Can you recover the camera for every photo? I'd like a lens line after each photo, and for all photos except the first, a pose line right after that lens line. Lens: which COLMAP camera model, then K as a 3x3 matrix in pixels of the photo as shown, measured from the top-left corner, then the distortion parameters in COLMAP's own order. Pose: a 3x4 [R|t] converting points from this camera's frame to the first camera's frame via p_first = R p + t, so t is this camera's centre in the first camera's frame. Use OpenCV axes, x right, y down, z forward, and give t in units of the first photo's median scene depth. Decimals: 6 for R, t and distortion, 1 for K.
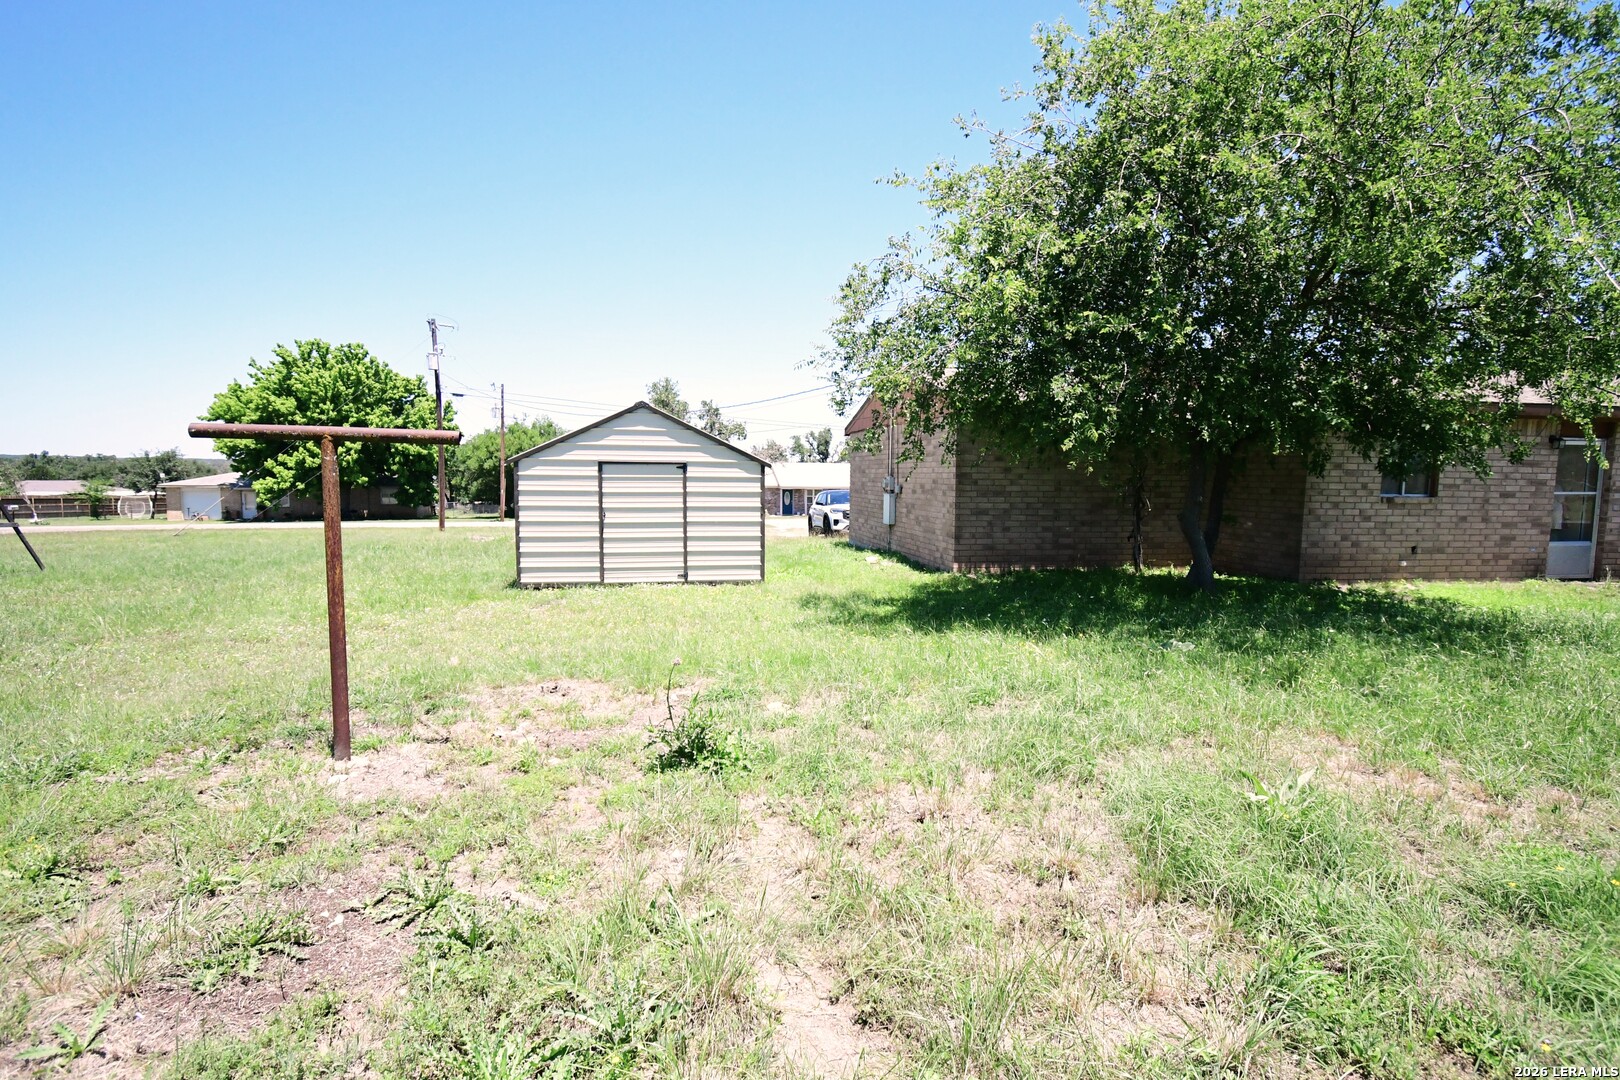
lens RADIAL K [[799.7, 0, 814.4], [0, 799.7, 547.3], [0, 0, 1]] dist [0.005199, -0.003141]
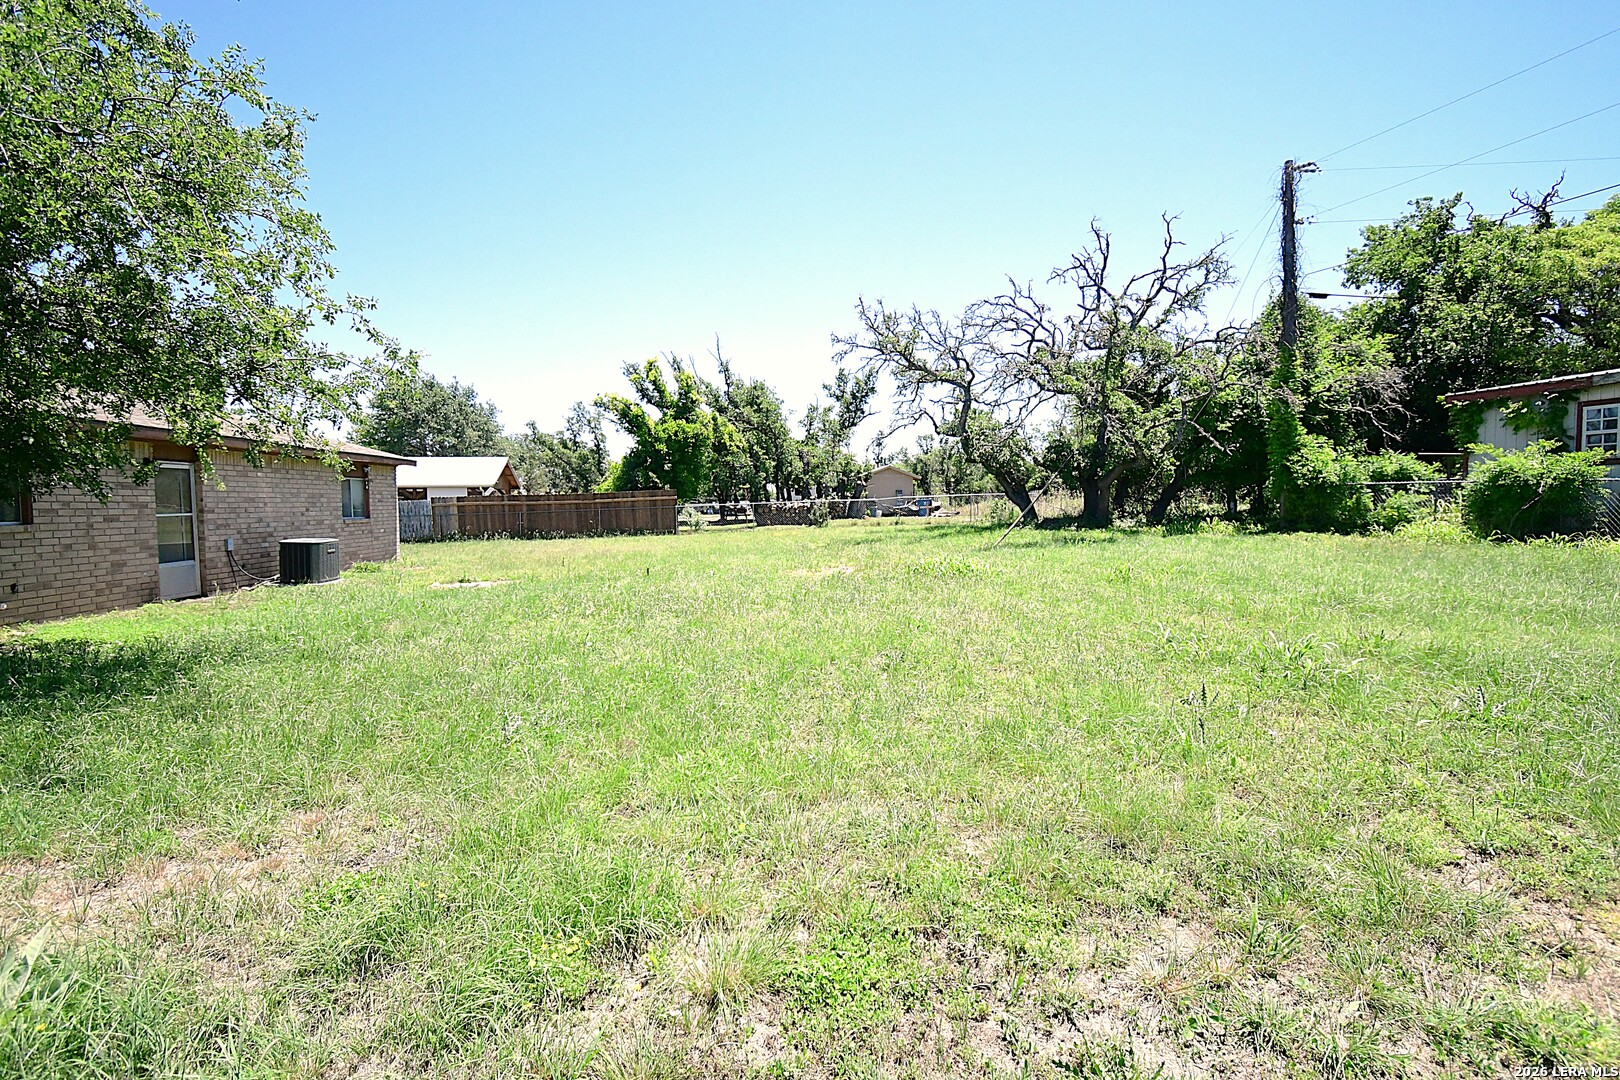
lens RADIAL K [[799.7, 0, 815.9], [0, 799.7, 545.8], [0, 0, 1]] dist [0.005199, -0.003141]
pose [[0.104197, -0.067969, 0.992231, 0.011620], [0.098727, 0.993441, 0.057684, -0.006340], [-0.989644, 0.091949, 0.110224, 0.076047]]
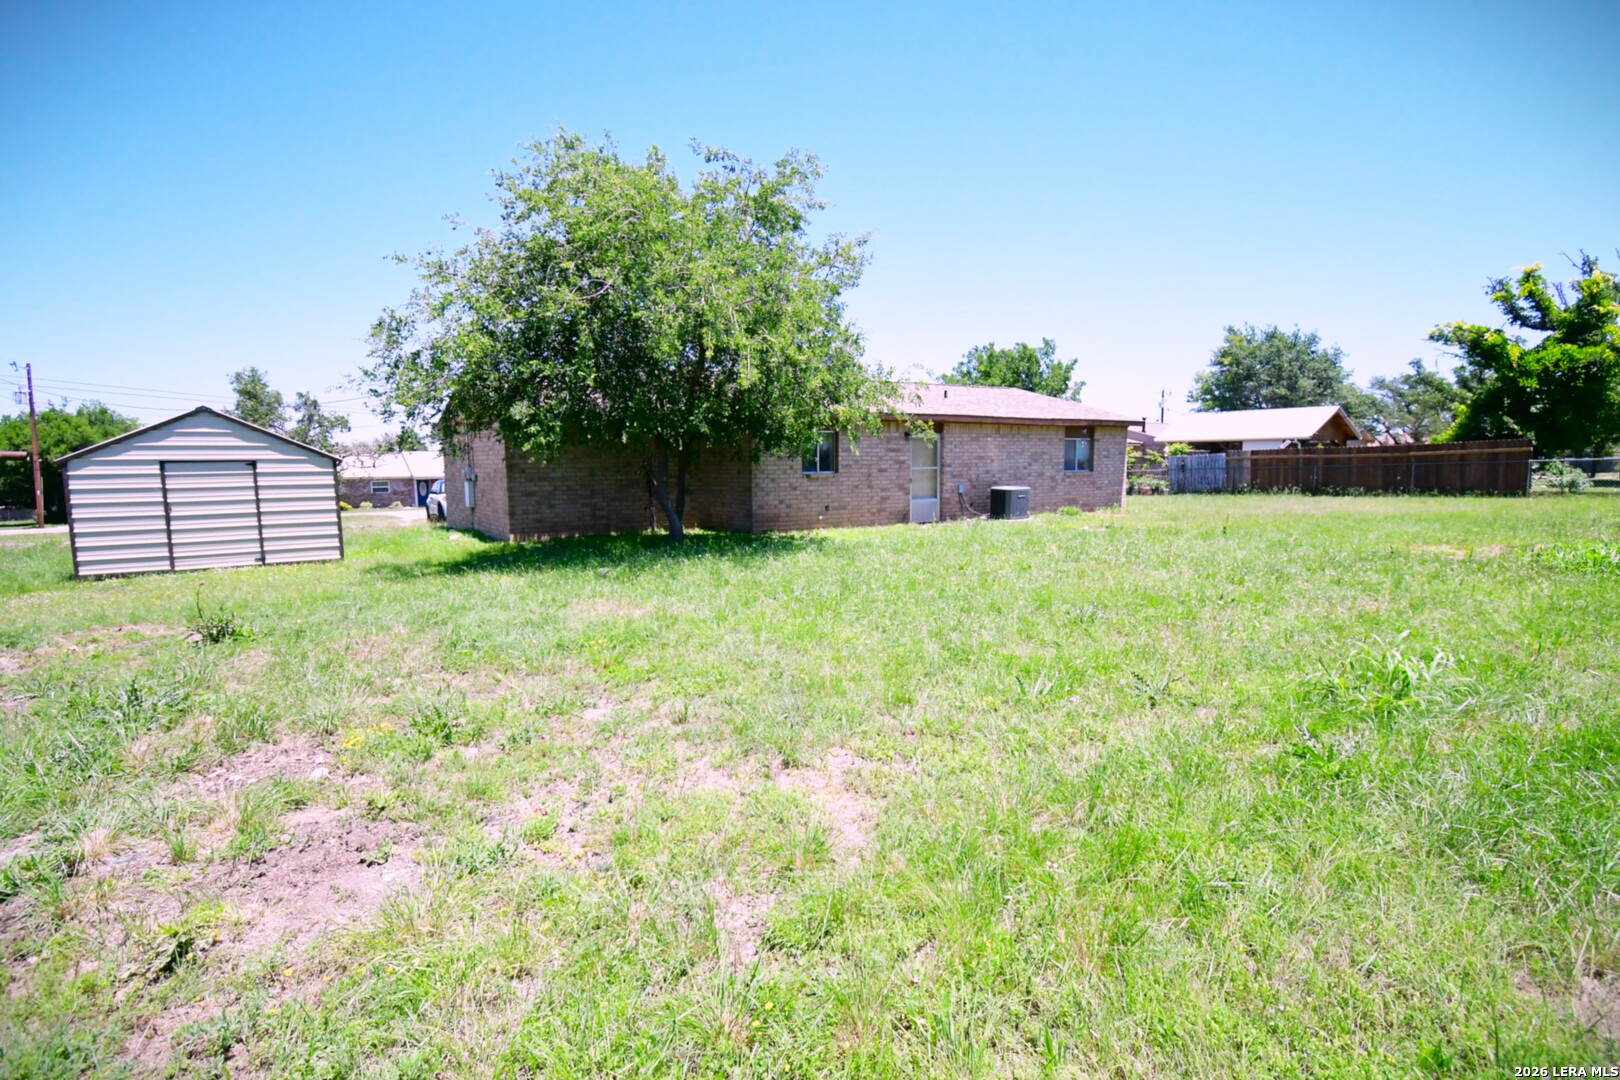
lens RADIAL K [[799.7, 0, 814.8], [0, 799.7, 546.8], [0, 0, 1]] dist [0.005199, -0.003141]
pose [[0.920434, -0.062720, 0.385833, 0.130897], [0.055383, 0.998011, 0.030113, 0.028481], [-0.386954, -0.006348, 0.922077, -0.378699]]
